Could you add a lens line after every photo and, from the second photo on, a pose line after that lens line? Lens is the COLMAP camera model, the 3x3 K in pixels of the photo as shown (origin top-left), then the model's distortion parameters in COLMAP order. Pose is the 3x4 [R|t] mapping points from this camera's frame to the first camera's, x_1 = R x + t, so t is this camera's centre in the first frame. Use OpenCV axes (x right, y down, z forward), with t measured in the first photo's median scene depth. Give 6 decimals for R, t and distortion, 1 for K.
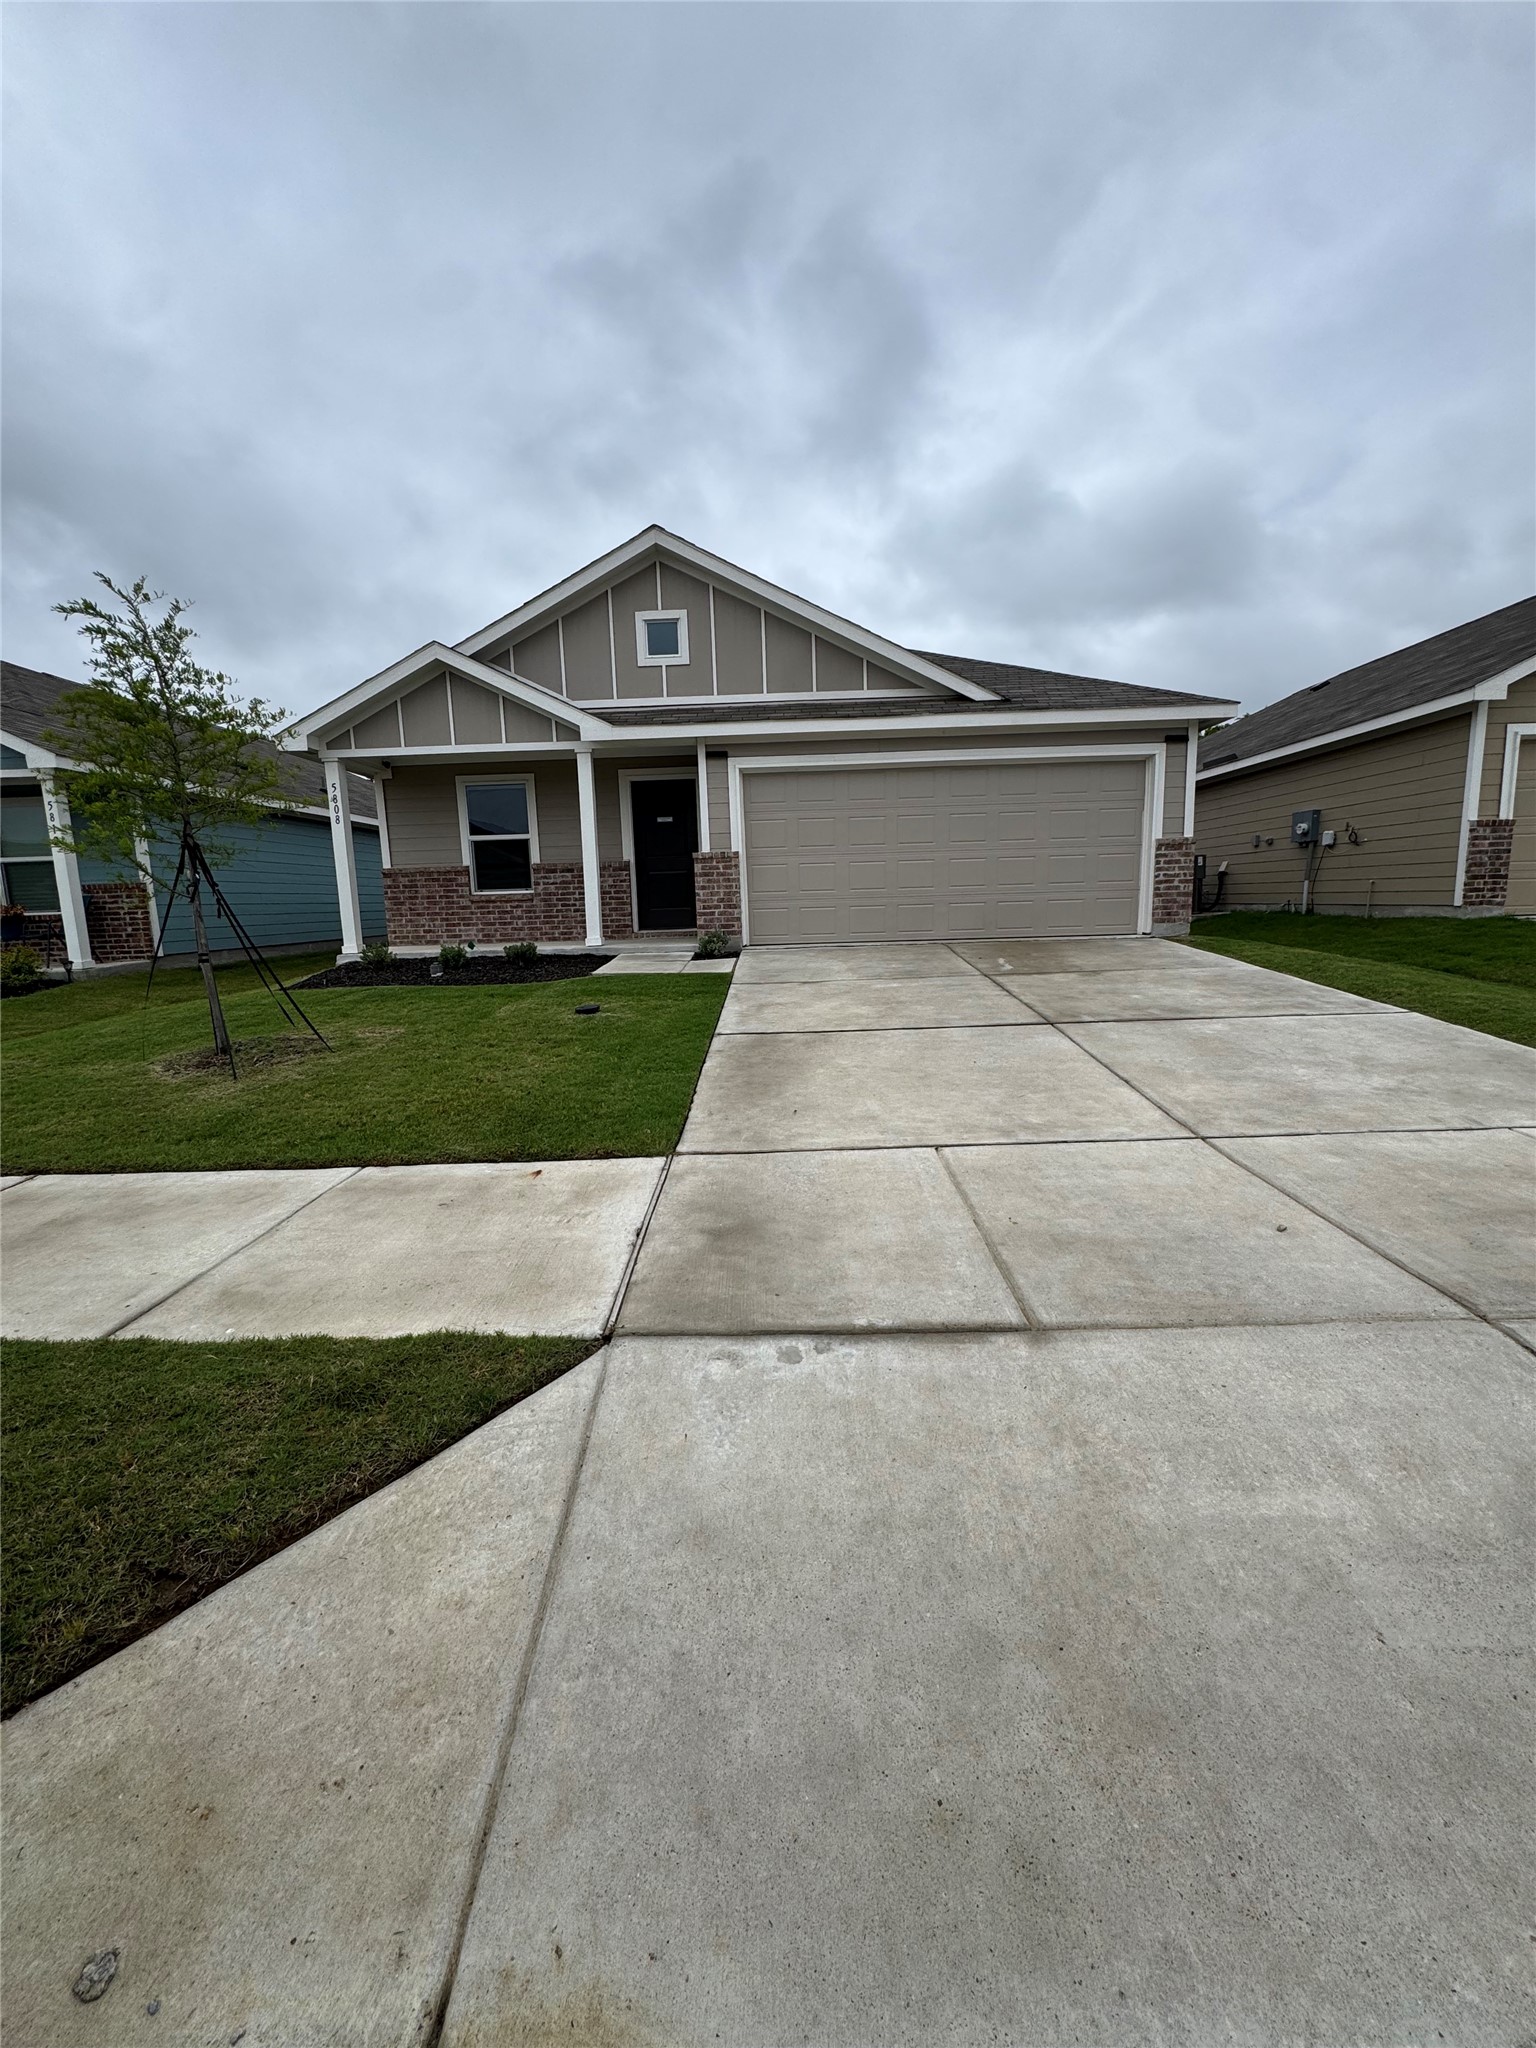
lens RADIAL K [[812.6, 0, 767.9], [0, 812.6, 1014.9], [0, 0, 1]] dist [-0.002307, 0.000867]
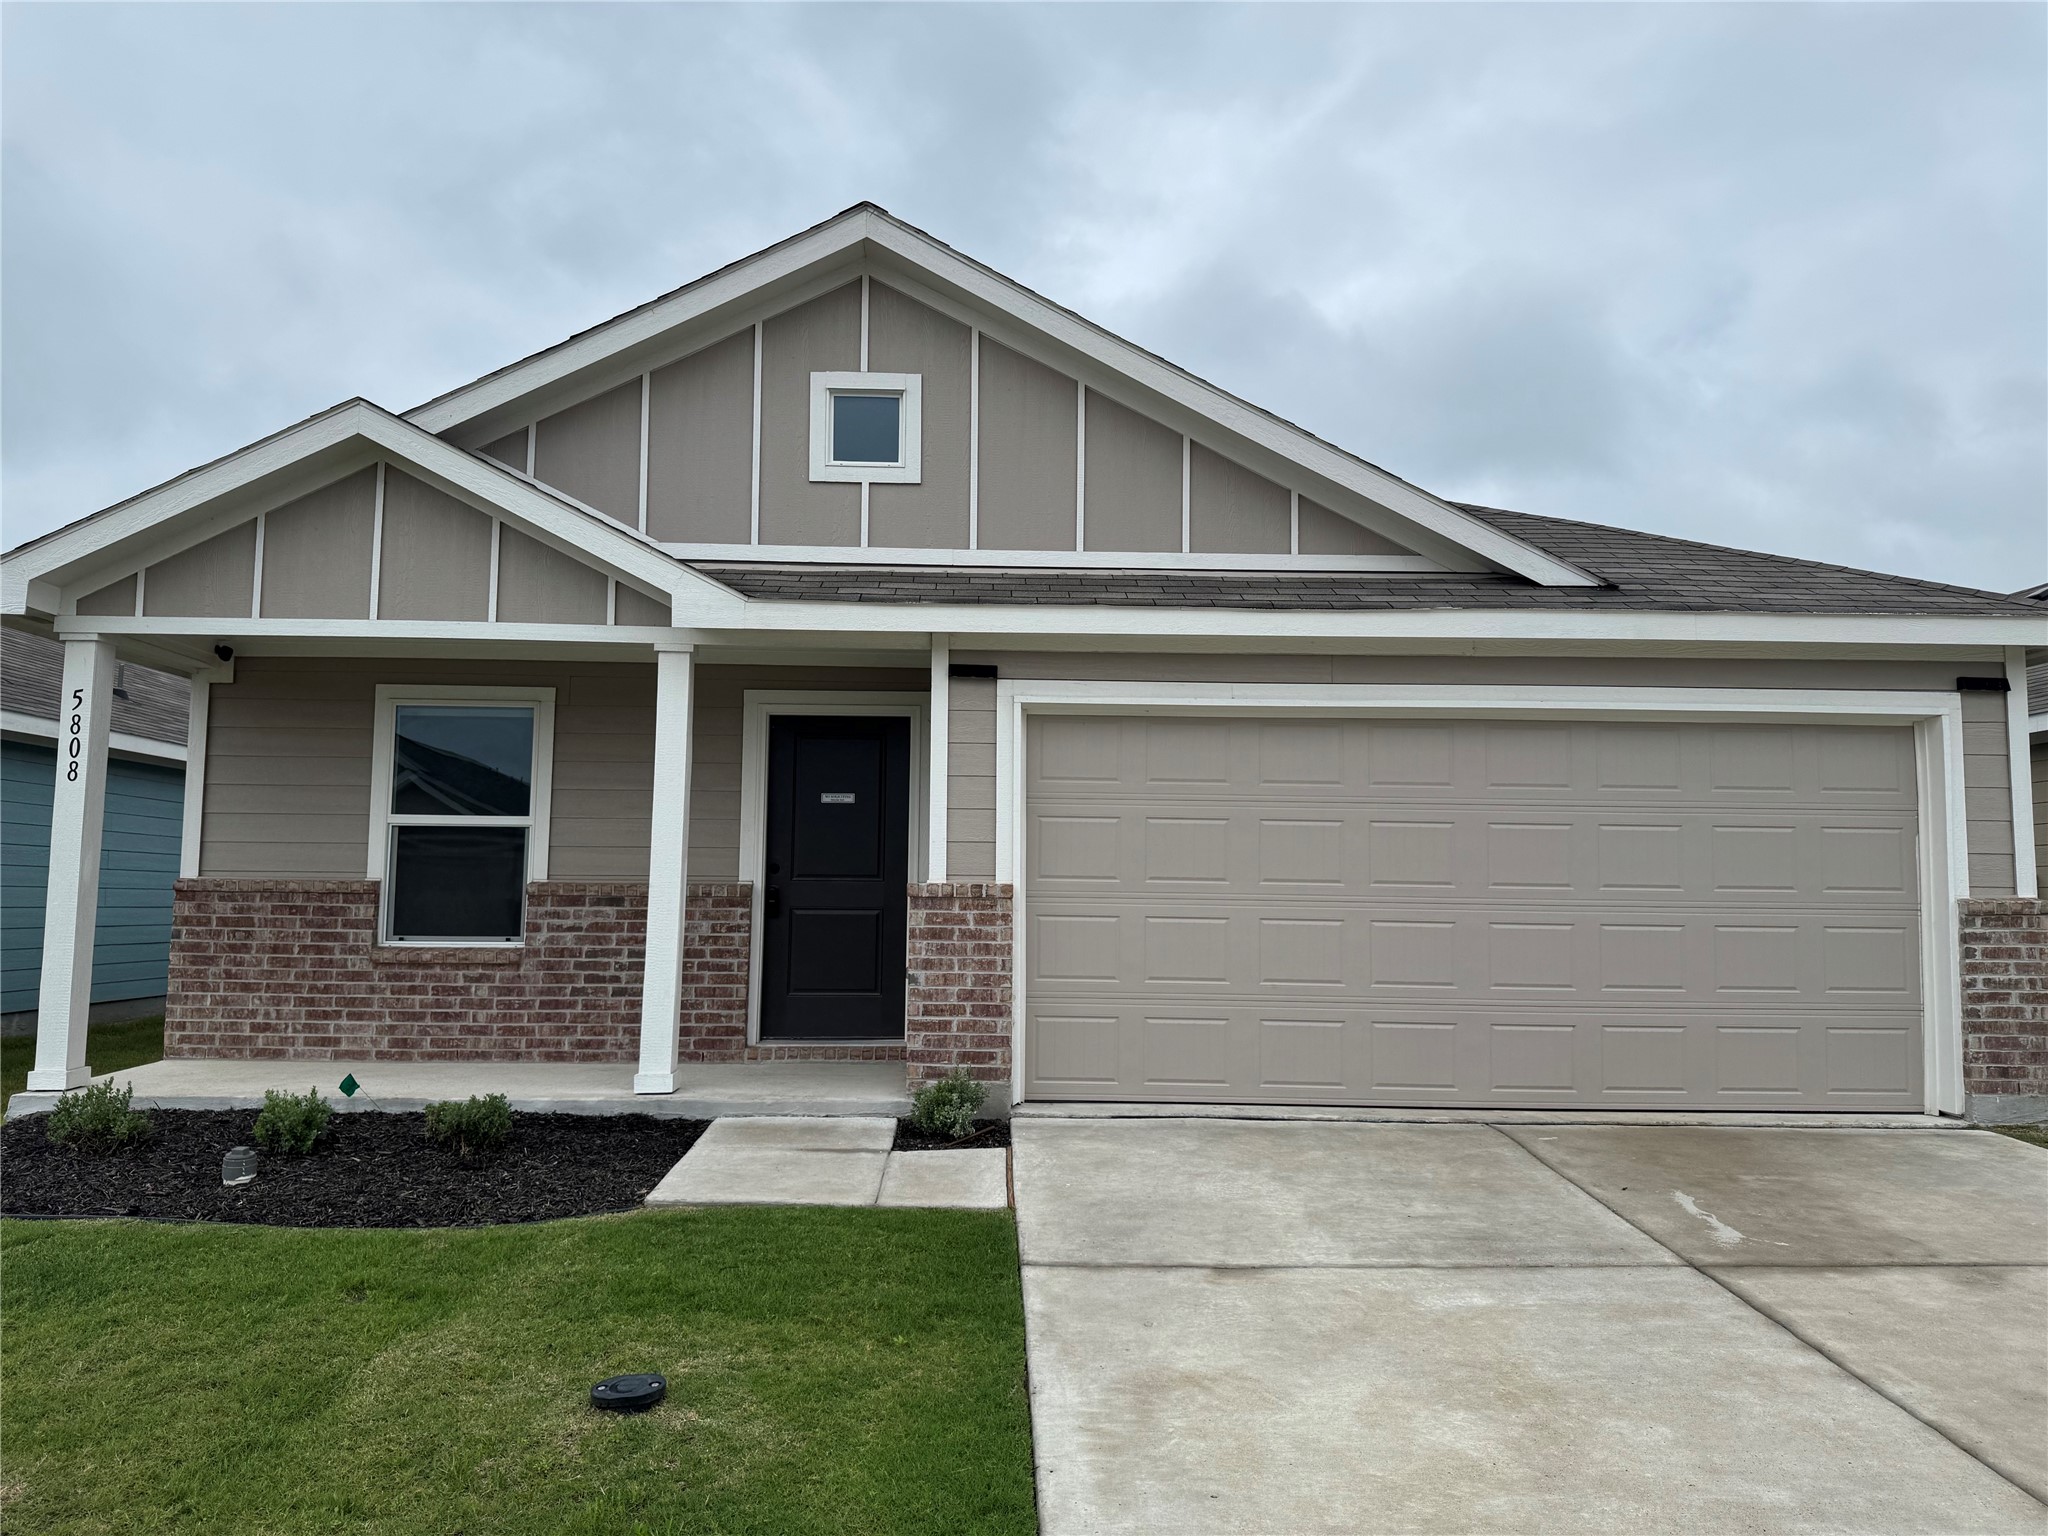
lens RADIAL K [[1430.7, 0, 1034.3], [0, 1430.7, 765.3], [0, 0, 1]] dist [0.058629, -0.025053]
pose [[0.997795, 0.045087, 0.048708, -0.064591], [-0.032333, 0.971085, -0.236533, -0.081496], [-0.057964, 0.234436, 0.970402, 0.235717]]
